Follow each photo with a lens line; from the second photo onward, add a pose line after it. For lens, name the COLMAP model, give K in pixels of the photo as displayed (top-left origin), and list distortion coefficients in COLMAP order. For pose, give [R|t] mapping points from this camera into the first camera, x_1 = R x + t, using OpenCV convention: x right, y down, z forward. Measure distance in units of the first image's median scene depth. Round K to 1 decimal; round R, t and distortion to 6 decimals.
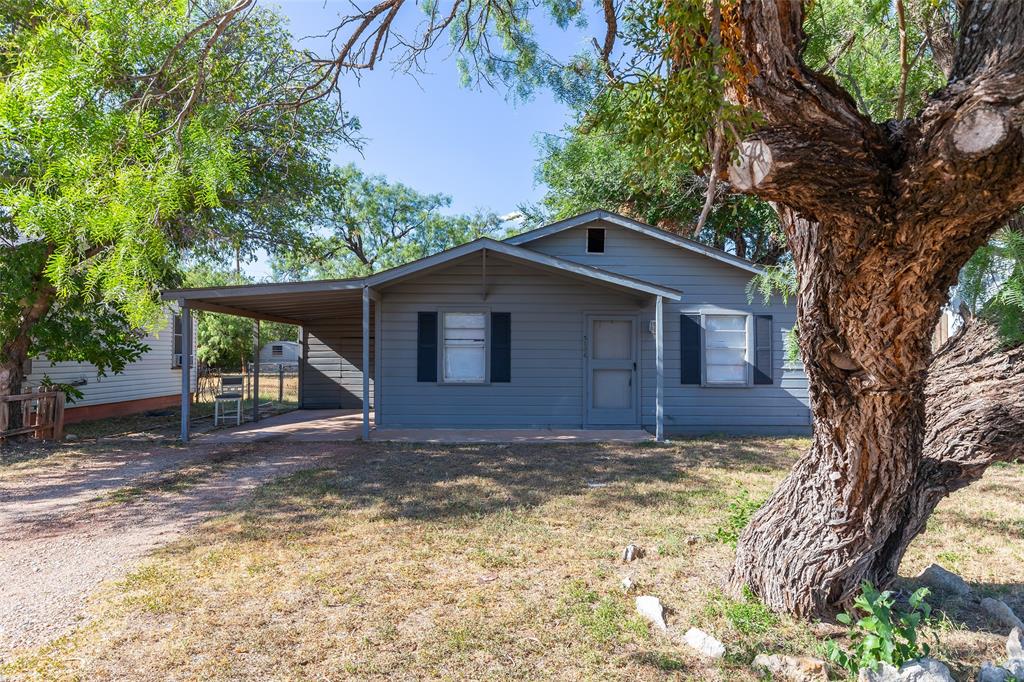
lens RADIAL K [[612.5, 0, 509.6], [0, 612.5, 339.1], [0, 0, 1]] dist [0.007212, 0.000288]
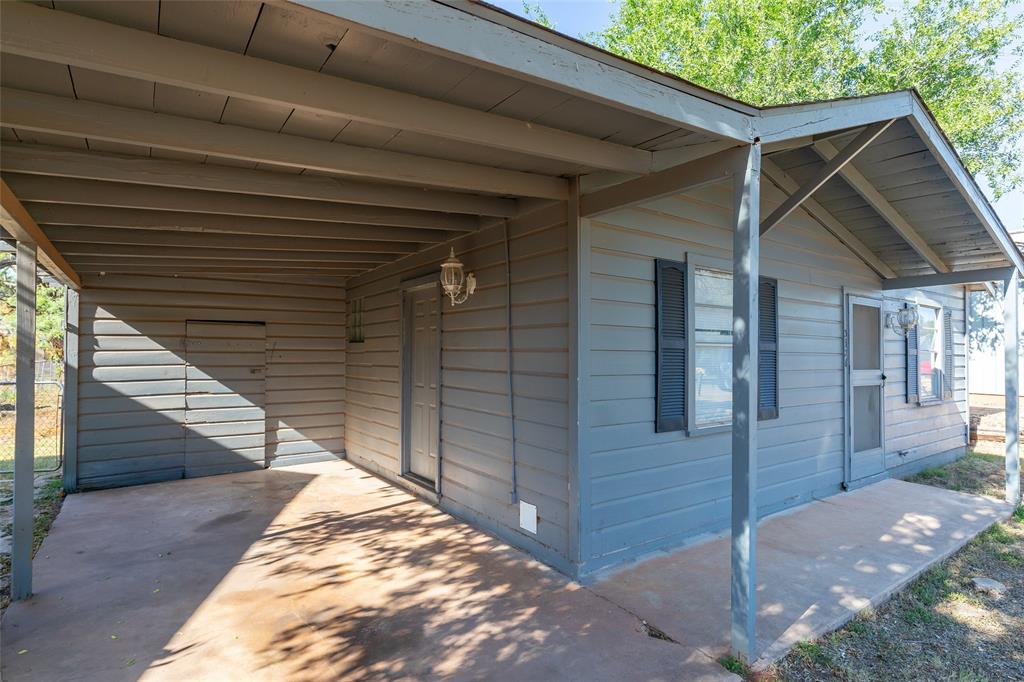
lens RADIAL K [[550.6, 0, 509.7], [0, 550.6, 343.0], [0, 0, 1]] dist [0.019491, 0.000080]
pose [[0.837415, 0.015392, 0.546351, -0.423366], [-0.018889, 0.999821, 0.000785, 0.012661], [-0.546241, -0.010977, 0.837556, 0.742448]]
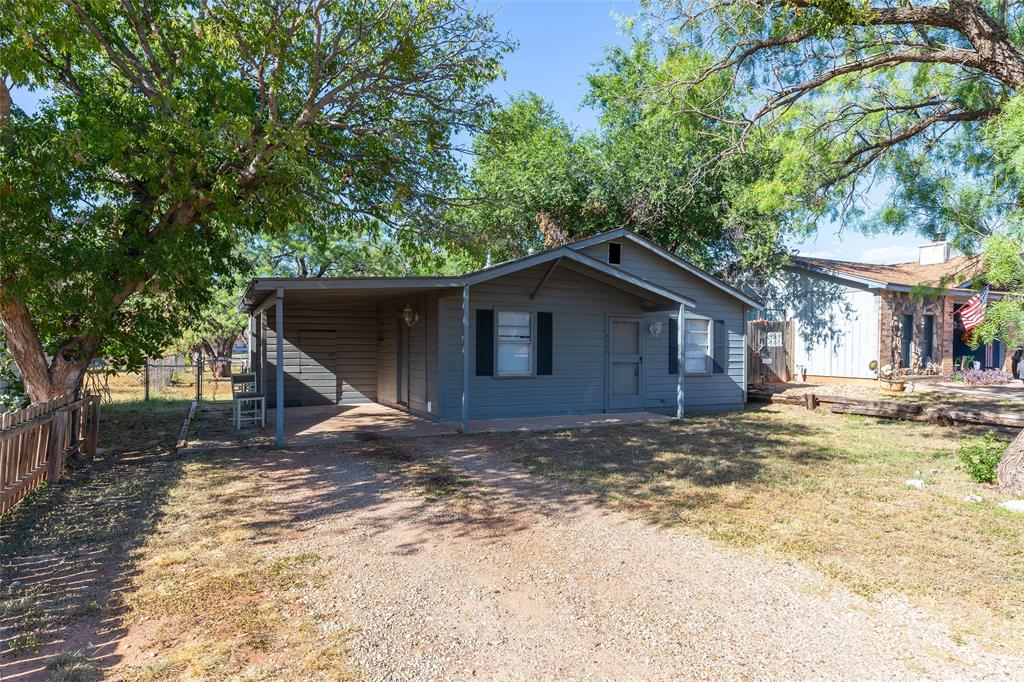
lens RADIAL K [[595.7, 0, 517.2], [0, 595.7, 345.3], [0, 0, 1]] dist [-0.002537, 0.000241]
pose [[0.898357, 0.004916, 0.439238, -0.533168], [-0.015009, 0.999697, 0.019508, -0.003951], [-0.439009, -0.024117, 0.898159, 0.047502]]
